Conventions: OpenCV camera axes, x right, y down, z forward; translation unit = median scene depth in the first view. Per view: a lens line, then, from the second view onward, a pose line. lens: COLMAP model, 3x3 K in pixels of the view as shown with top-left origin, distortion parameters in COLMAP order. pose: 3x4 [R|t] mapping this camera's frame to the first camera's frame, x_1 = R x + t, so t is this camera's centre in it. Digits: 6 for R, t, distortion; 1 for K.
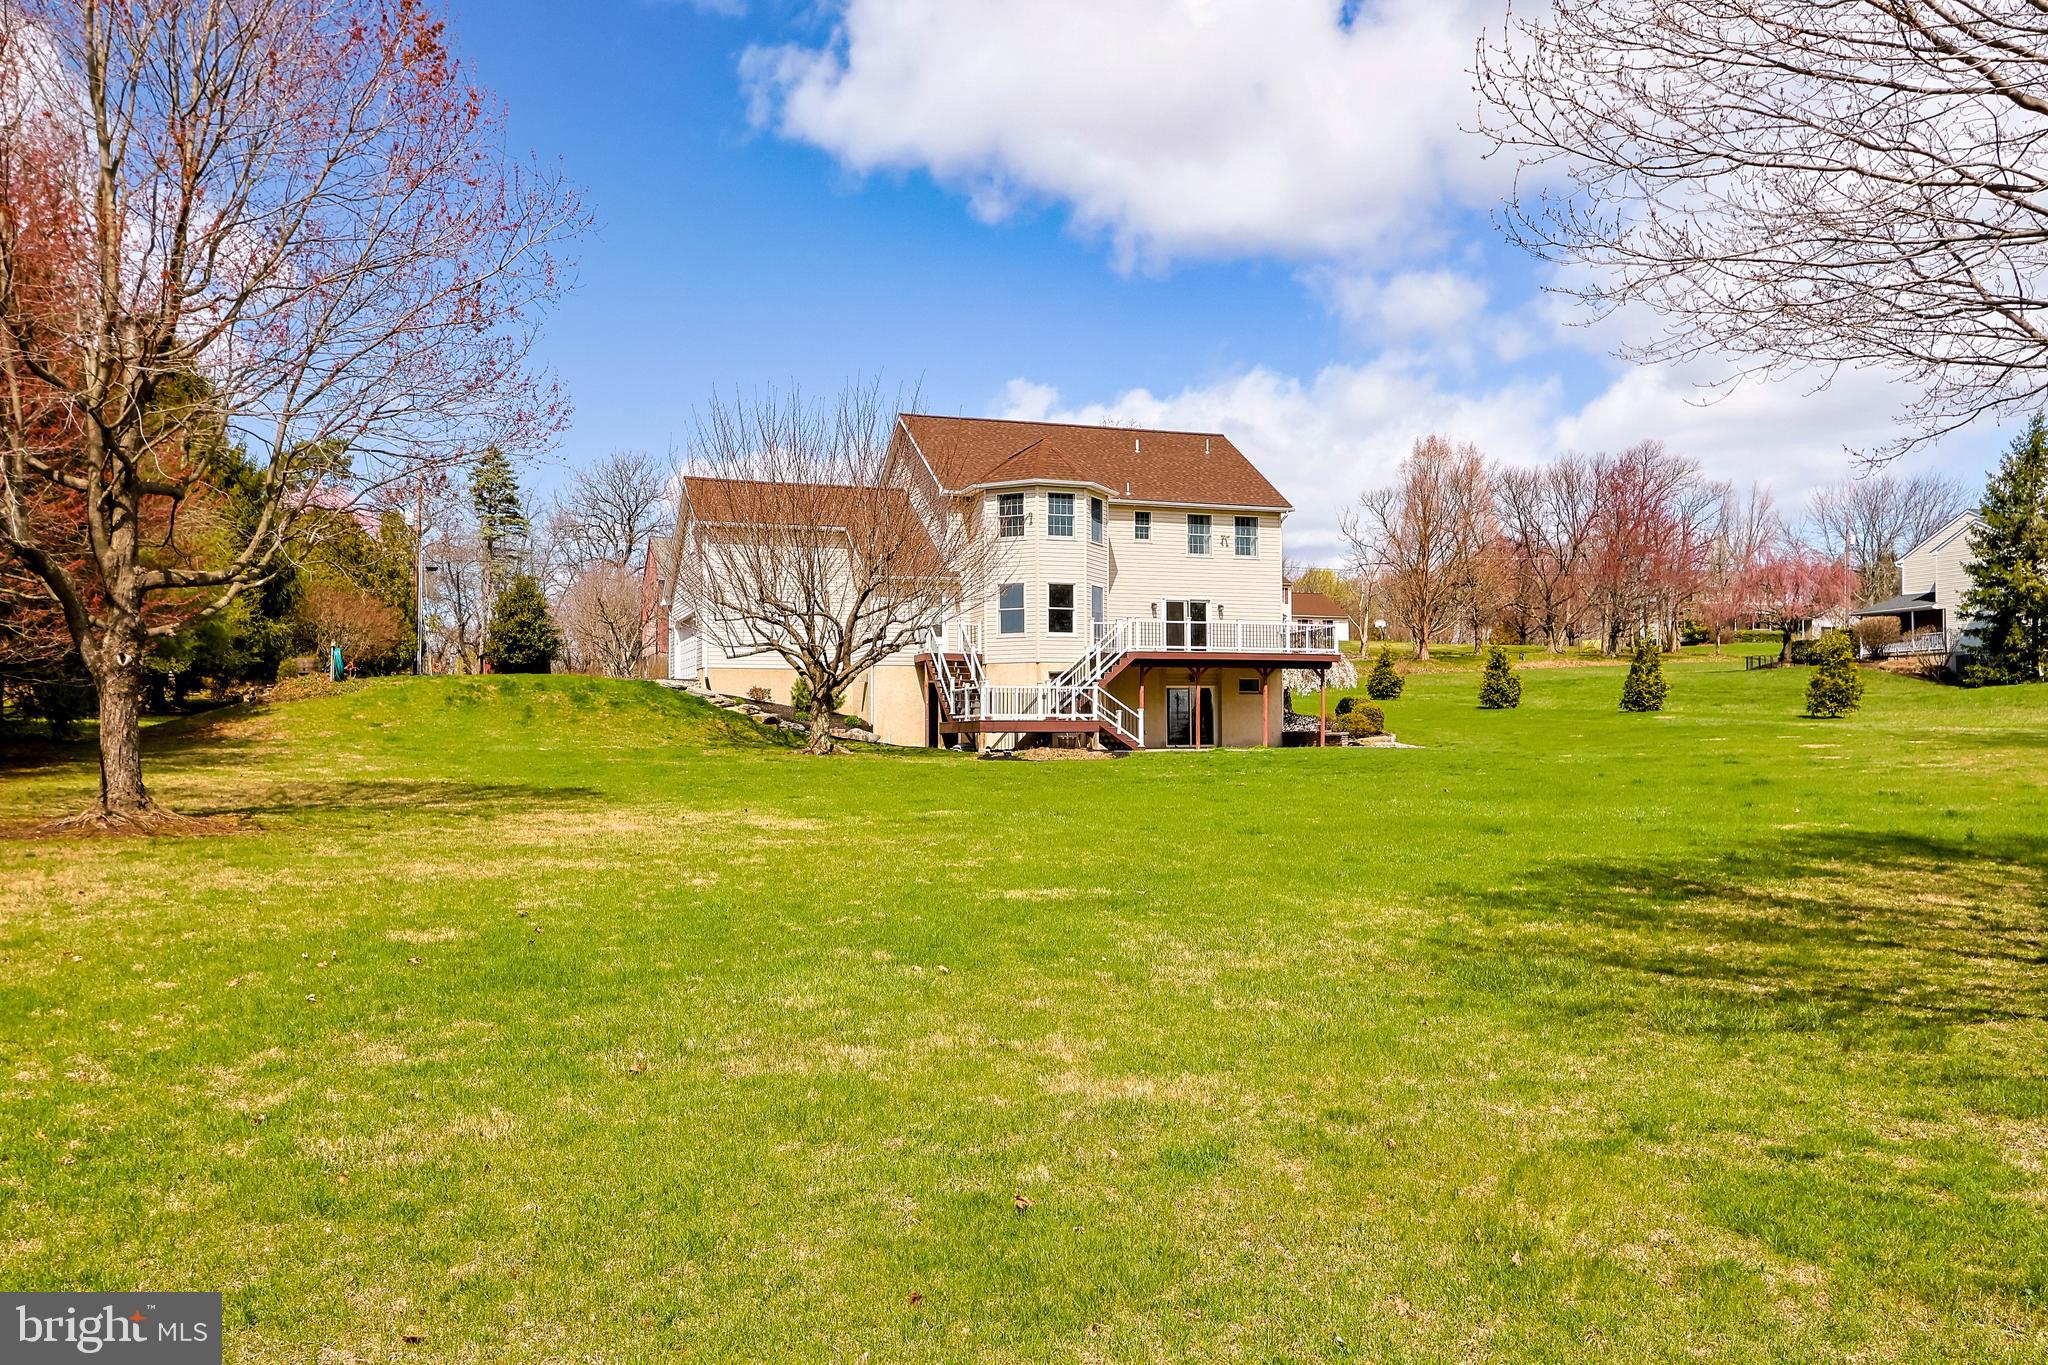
lens RADIAL K [[1616.6, 0, 1024.0], [0, 1616.6, 682.5], [0, 0, 1]] dist [-0.032114, -0.004067]
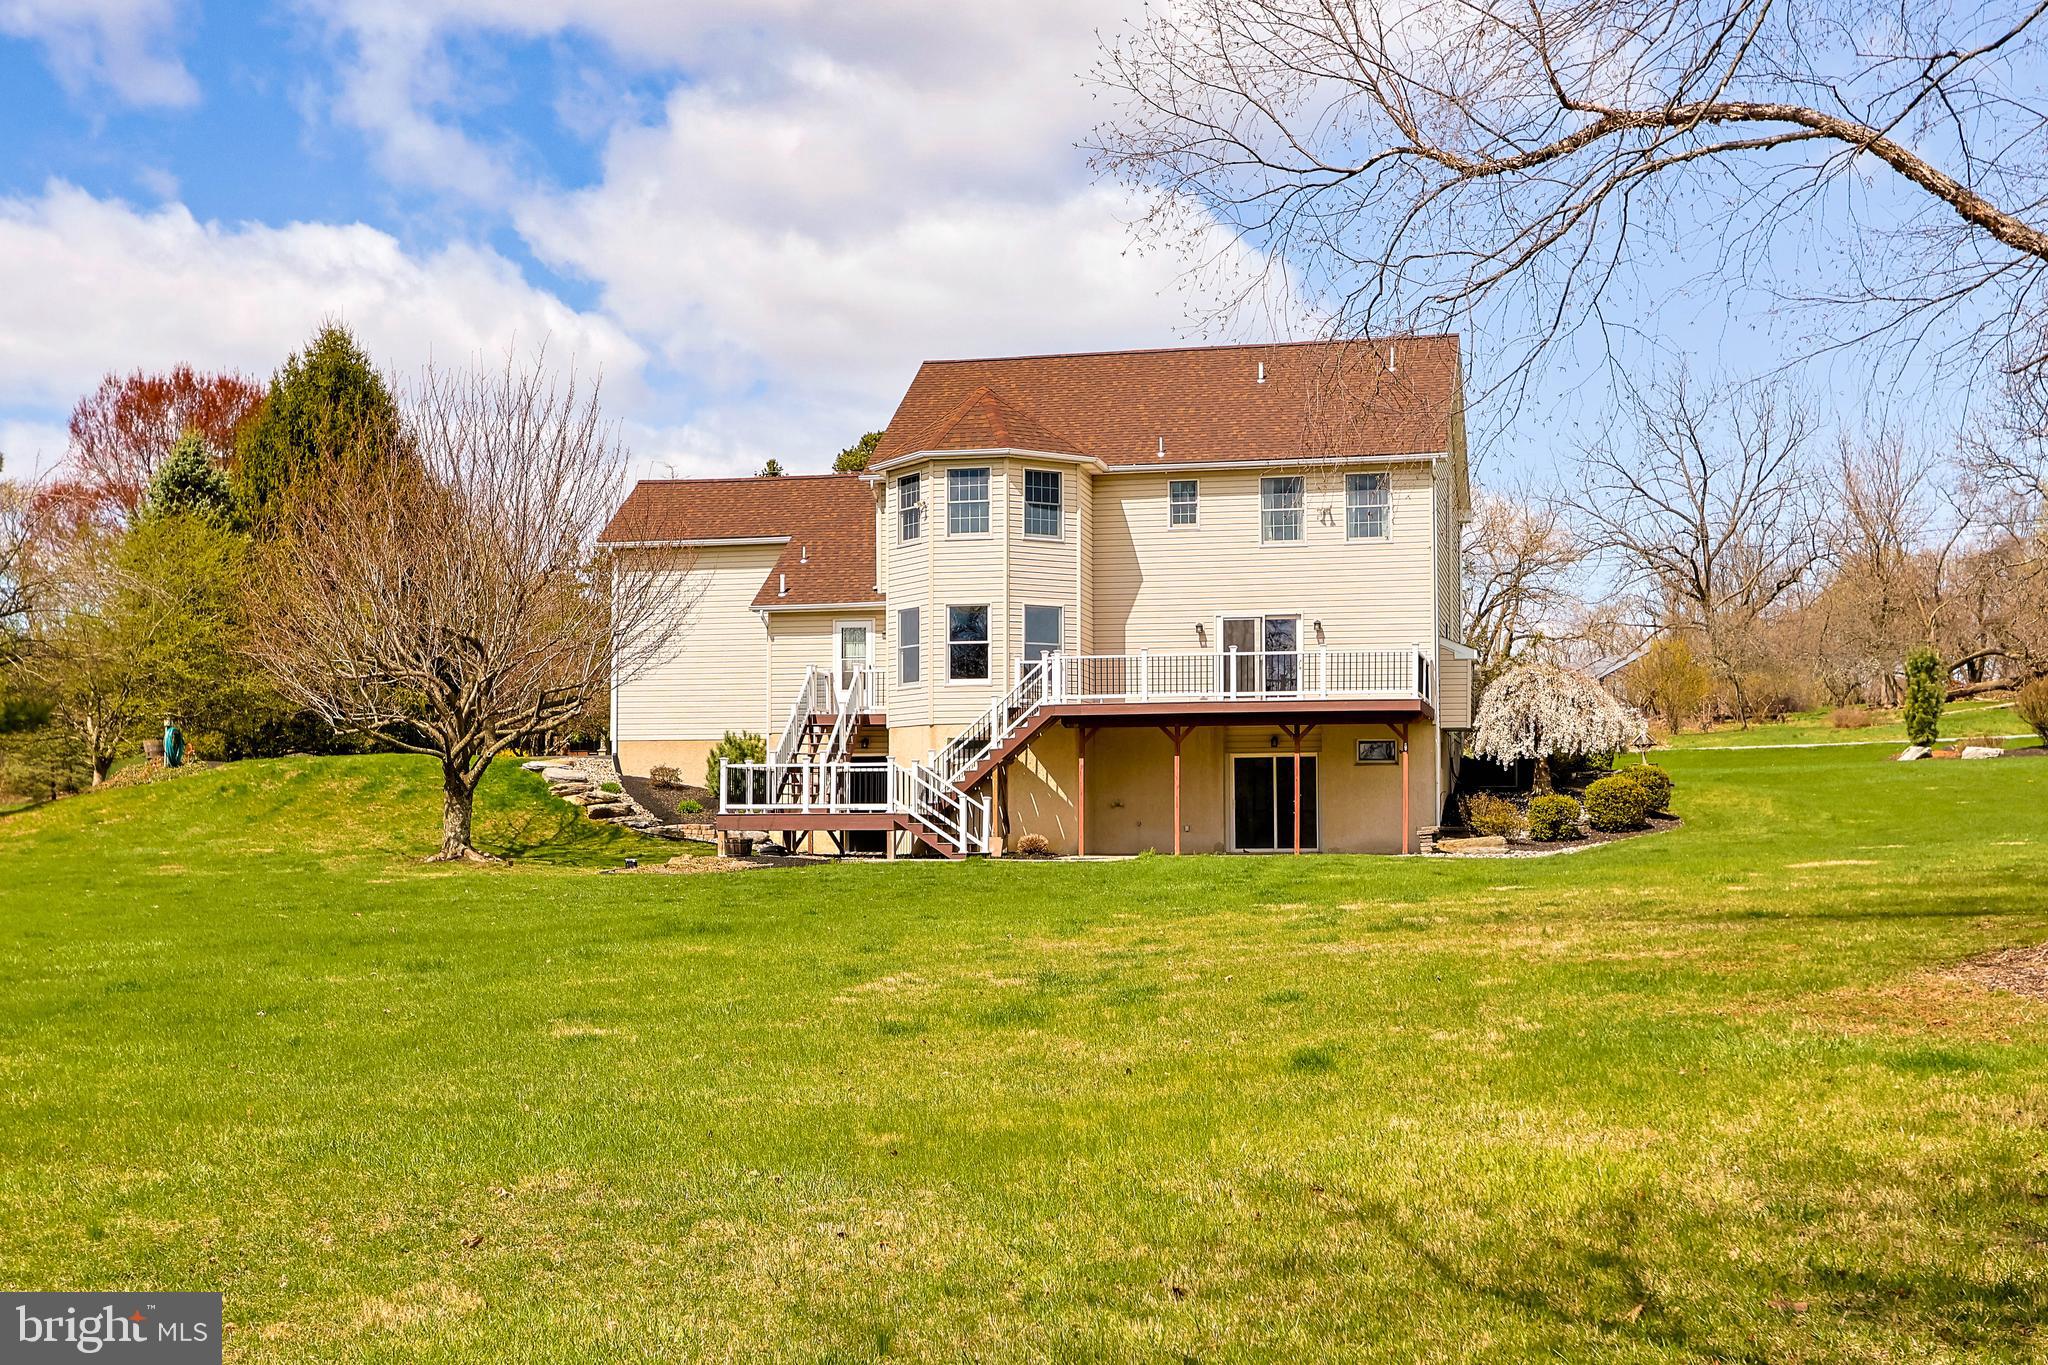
lens RADIAL K [[2476.3, 0, 968.6], [0, 2476.3, 683.0], [0, 0, 1]] dist [0.001728, 0.004615]
pose [[0.828248, -0.030310, -0.559542, 0.578295], [0.019270, 0.999486, -0.025618, -0.003192], [0.560030, 0.010436, 0.828406, 0.156195]]
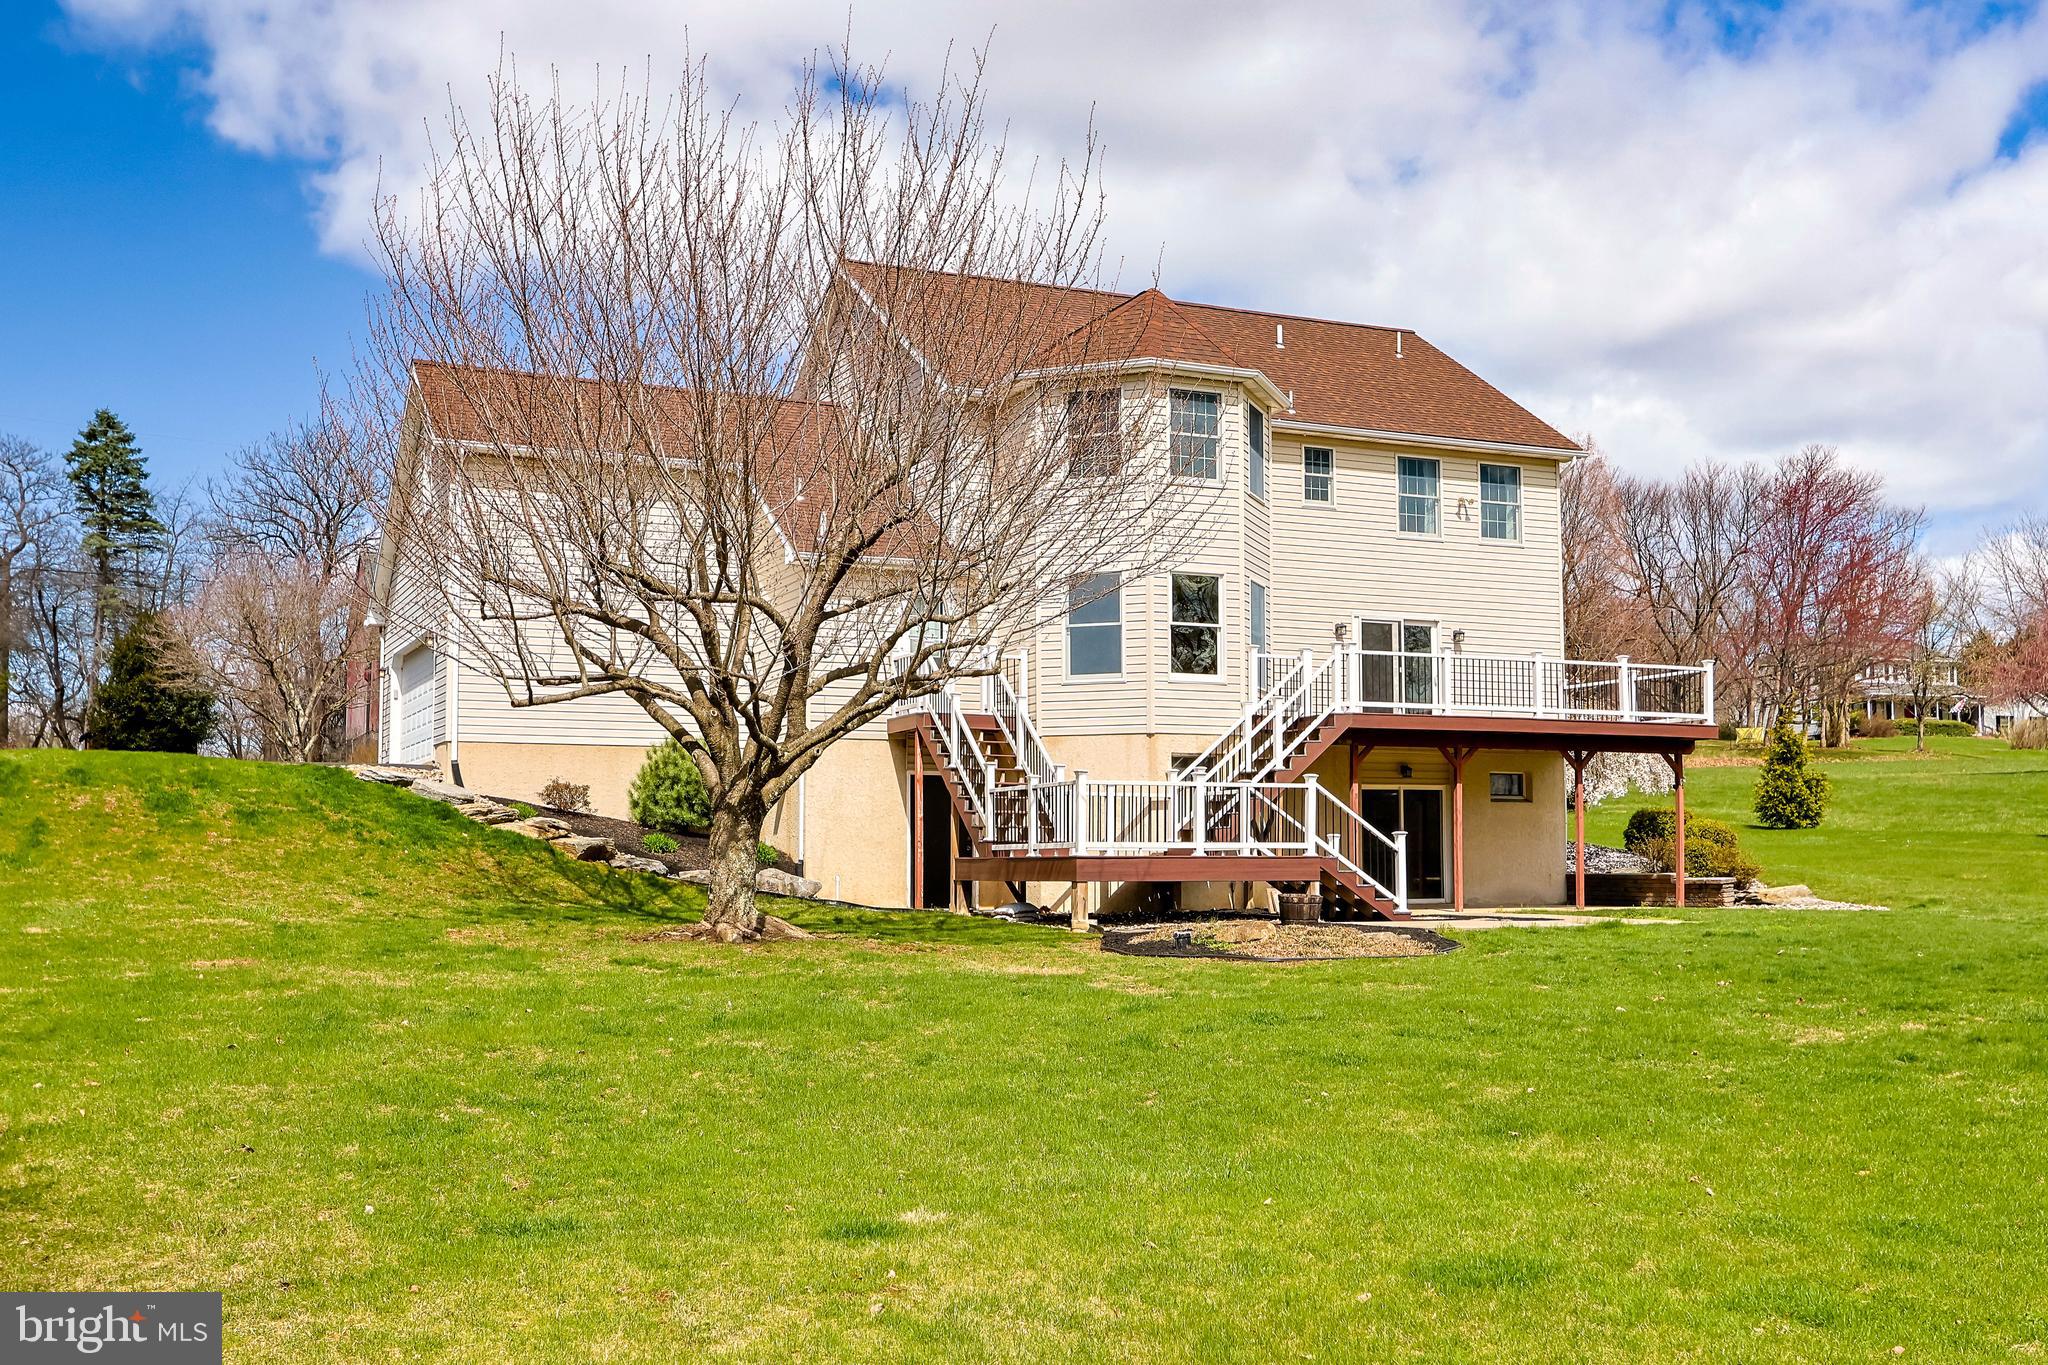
lens RADIAL K [[2058.0, 0, 1027.3], [0, 2058.0, 742.2], [0, 0, 1]] dist [-0.059794, 0.280166]
pose [[0.996530, 0.007690, 0.082878, -0.077384], [-0.005842, 0.999729, -0.022517, 0.004065], [-0.083029, 0.021954, 0.996305, 0.376766]]
